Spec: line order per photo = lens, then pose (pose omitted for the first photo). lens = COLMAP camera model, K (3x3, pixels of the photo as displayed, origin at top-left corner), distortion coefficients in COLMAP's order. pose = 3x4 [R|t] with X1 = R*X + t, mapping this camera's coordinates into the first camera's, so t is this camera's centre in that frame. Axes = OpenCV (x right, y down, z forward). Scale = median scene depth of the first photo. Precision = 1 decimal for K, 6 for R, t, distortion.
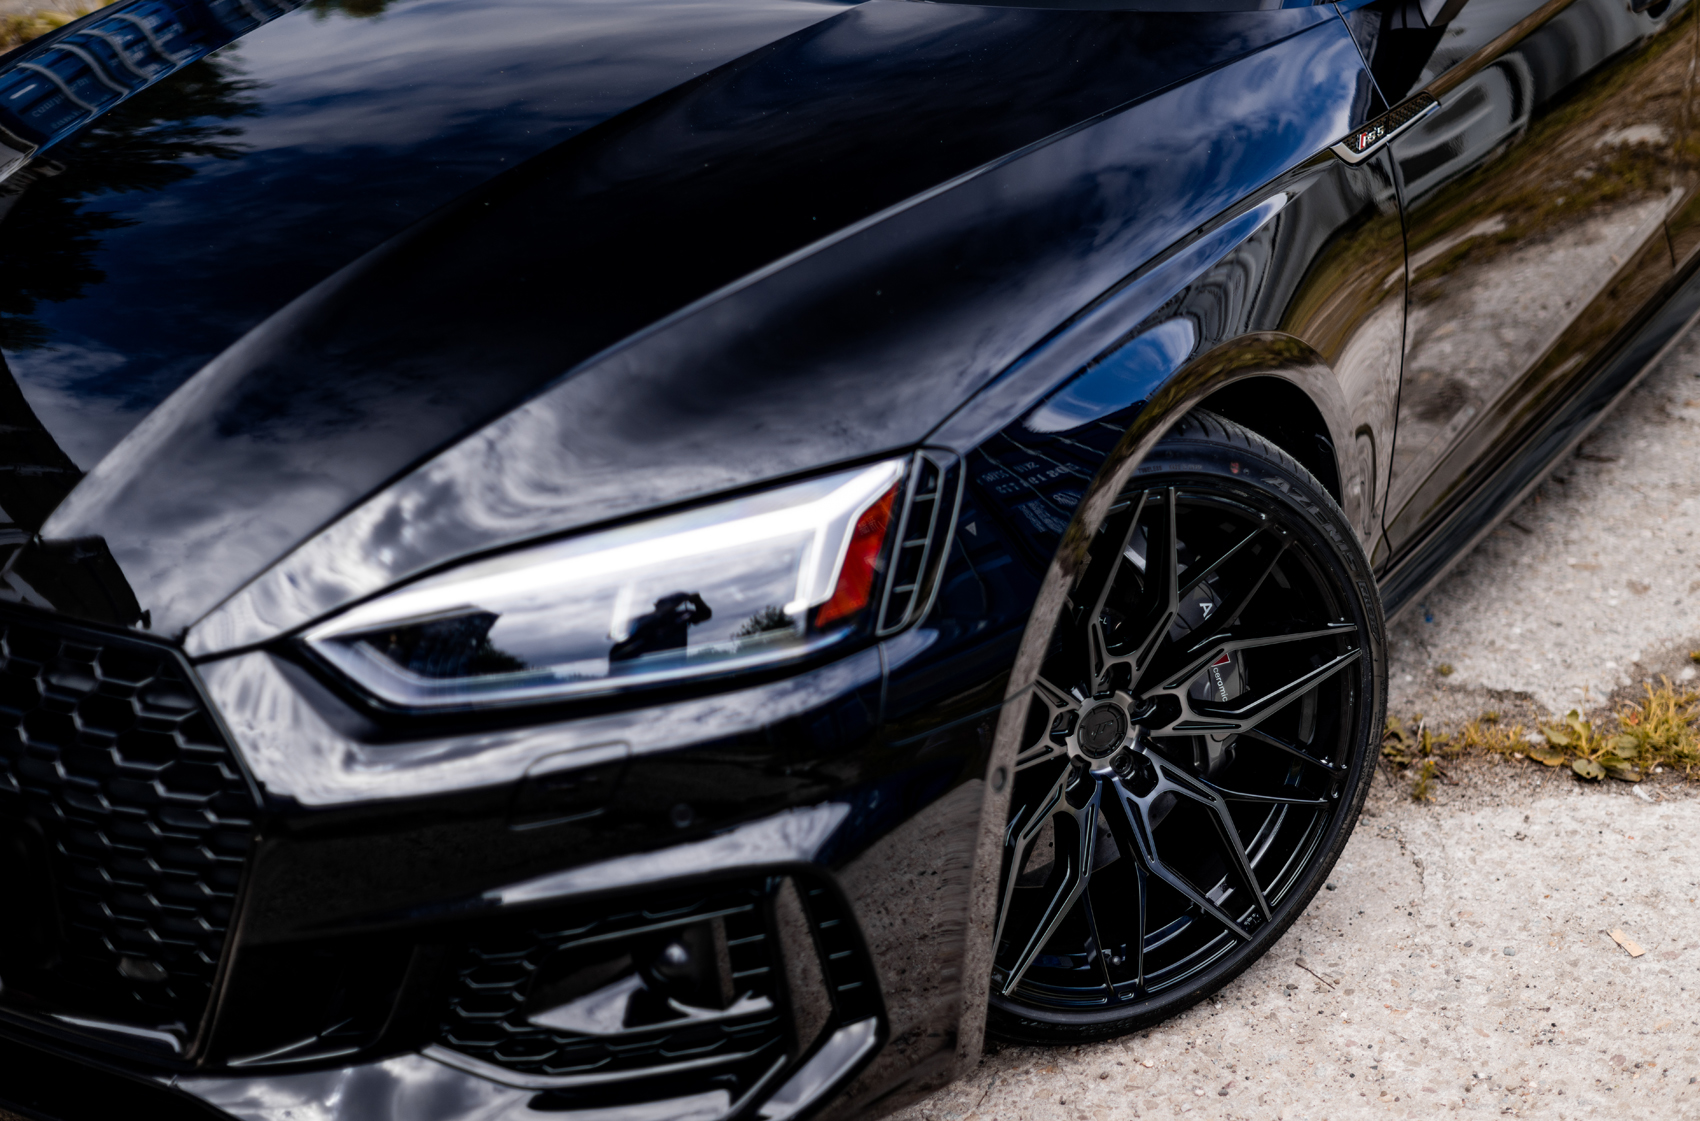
lens RADIAL K [[2560.6, 0, 755.8], [0, 2560.6, 558.7], [0, 0, 1]] dist [-0.058372, -0.121300]
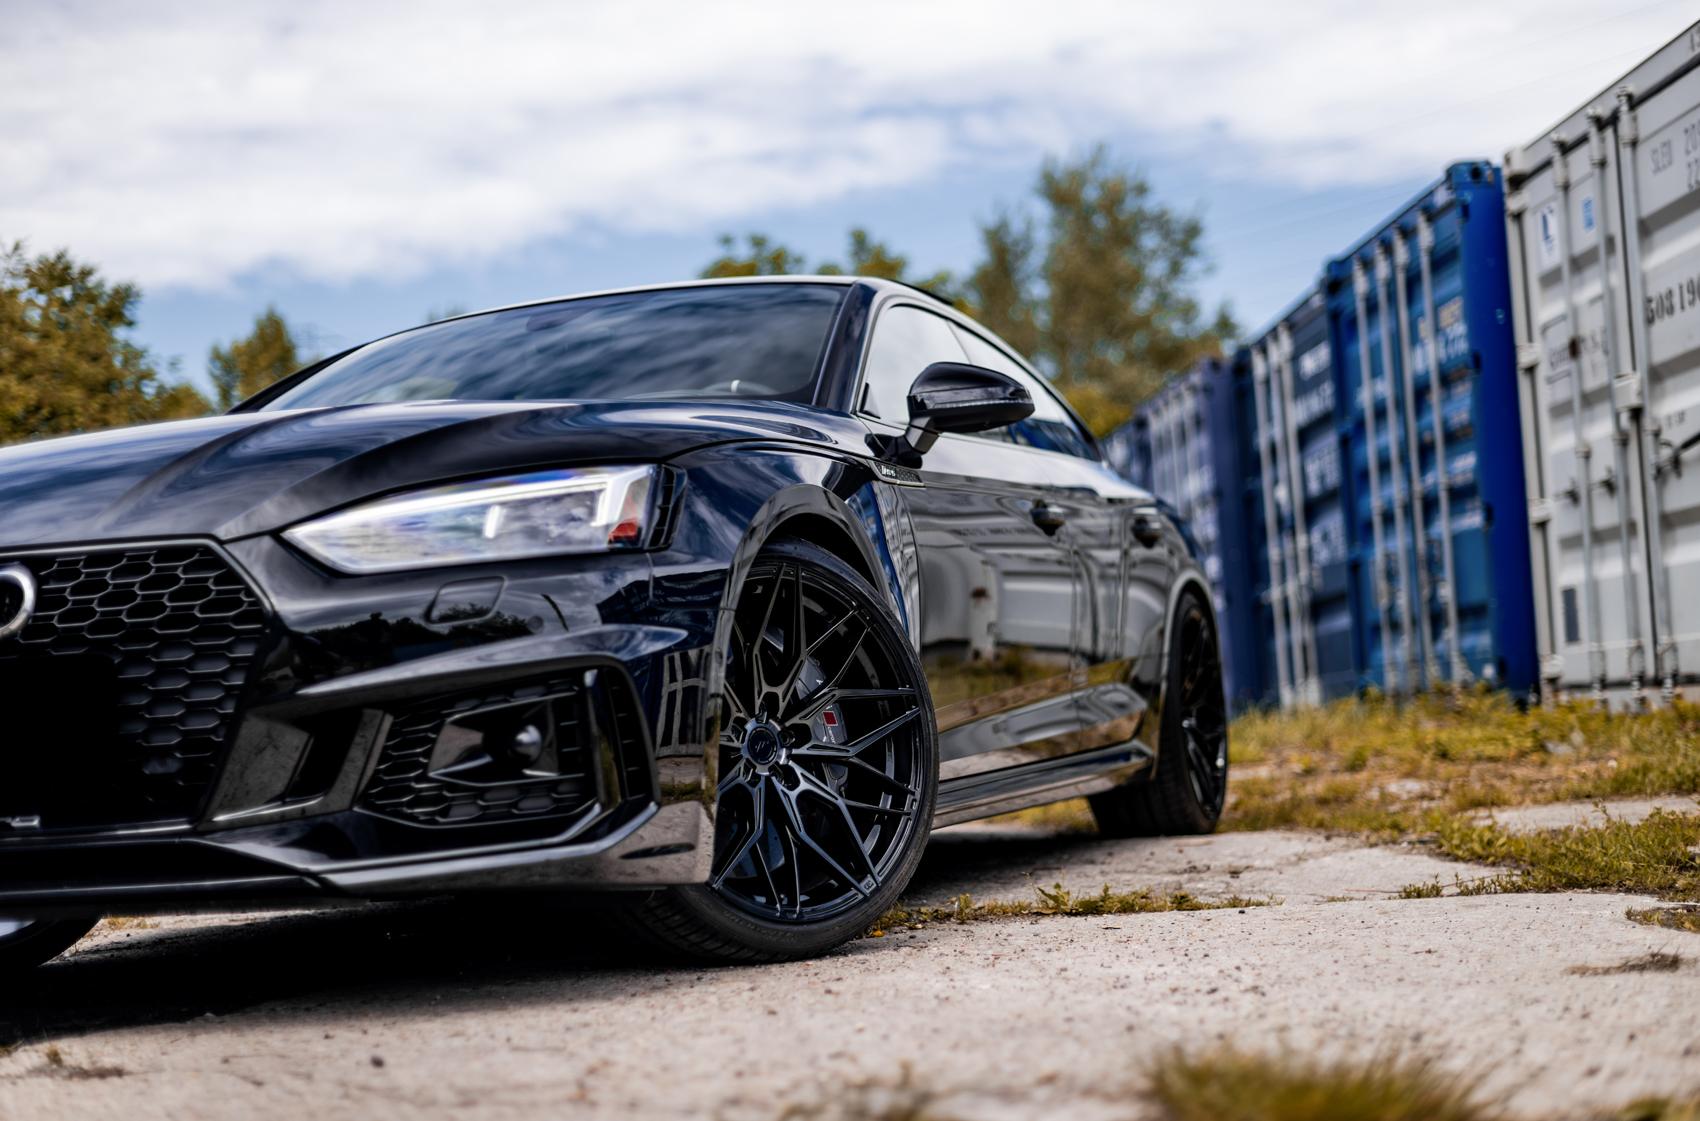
lens RADIAL K [[2479.9, 0, 850.0], [0, 2479.9, 560.5], [0, 0, 1]] dist [-0.006845, 0.093104]
pose [[0.966366, 0.023927, 0.256054, -0.197623], [0.102944, 0.876421, -0.470414, 0.676767], [-0.235666, 0.480952, 0.844480, -0.322074]]
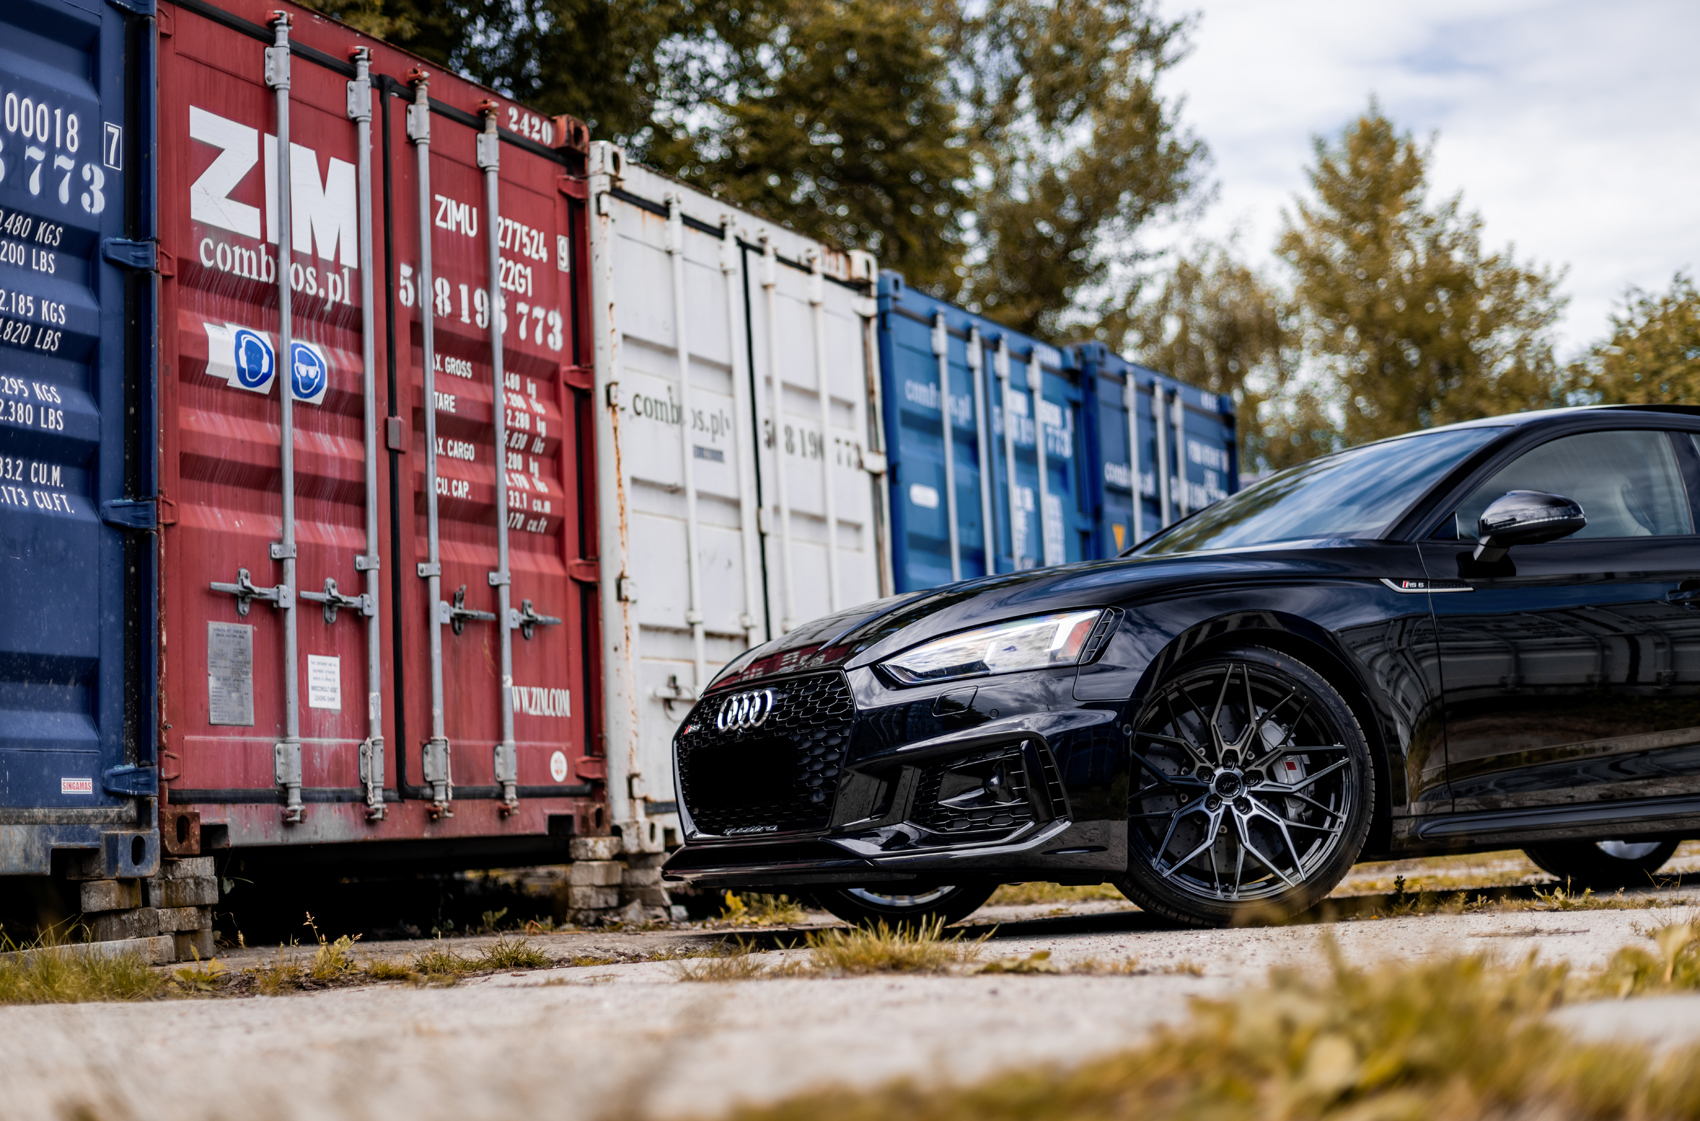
lens RADIAL K [[2560.6, 0, 755.8], [0, 2560.6, 558.7], [0, 0, 1]] dist [-0.058372, -0.121300]
pose [[0.893658, -0.036359, -0.447273, 0.794355], [-0.188377, 0.874245, -0.447448, 1.001956], [0.407295, 0.484121, 0.774427, -1.057131]]
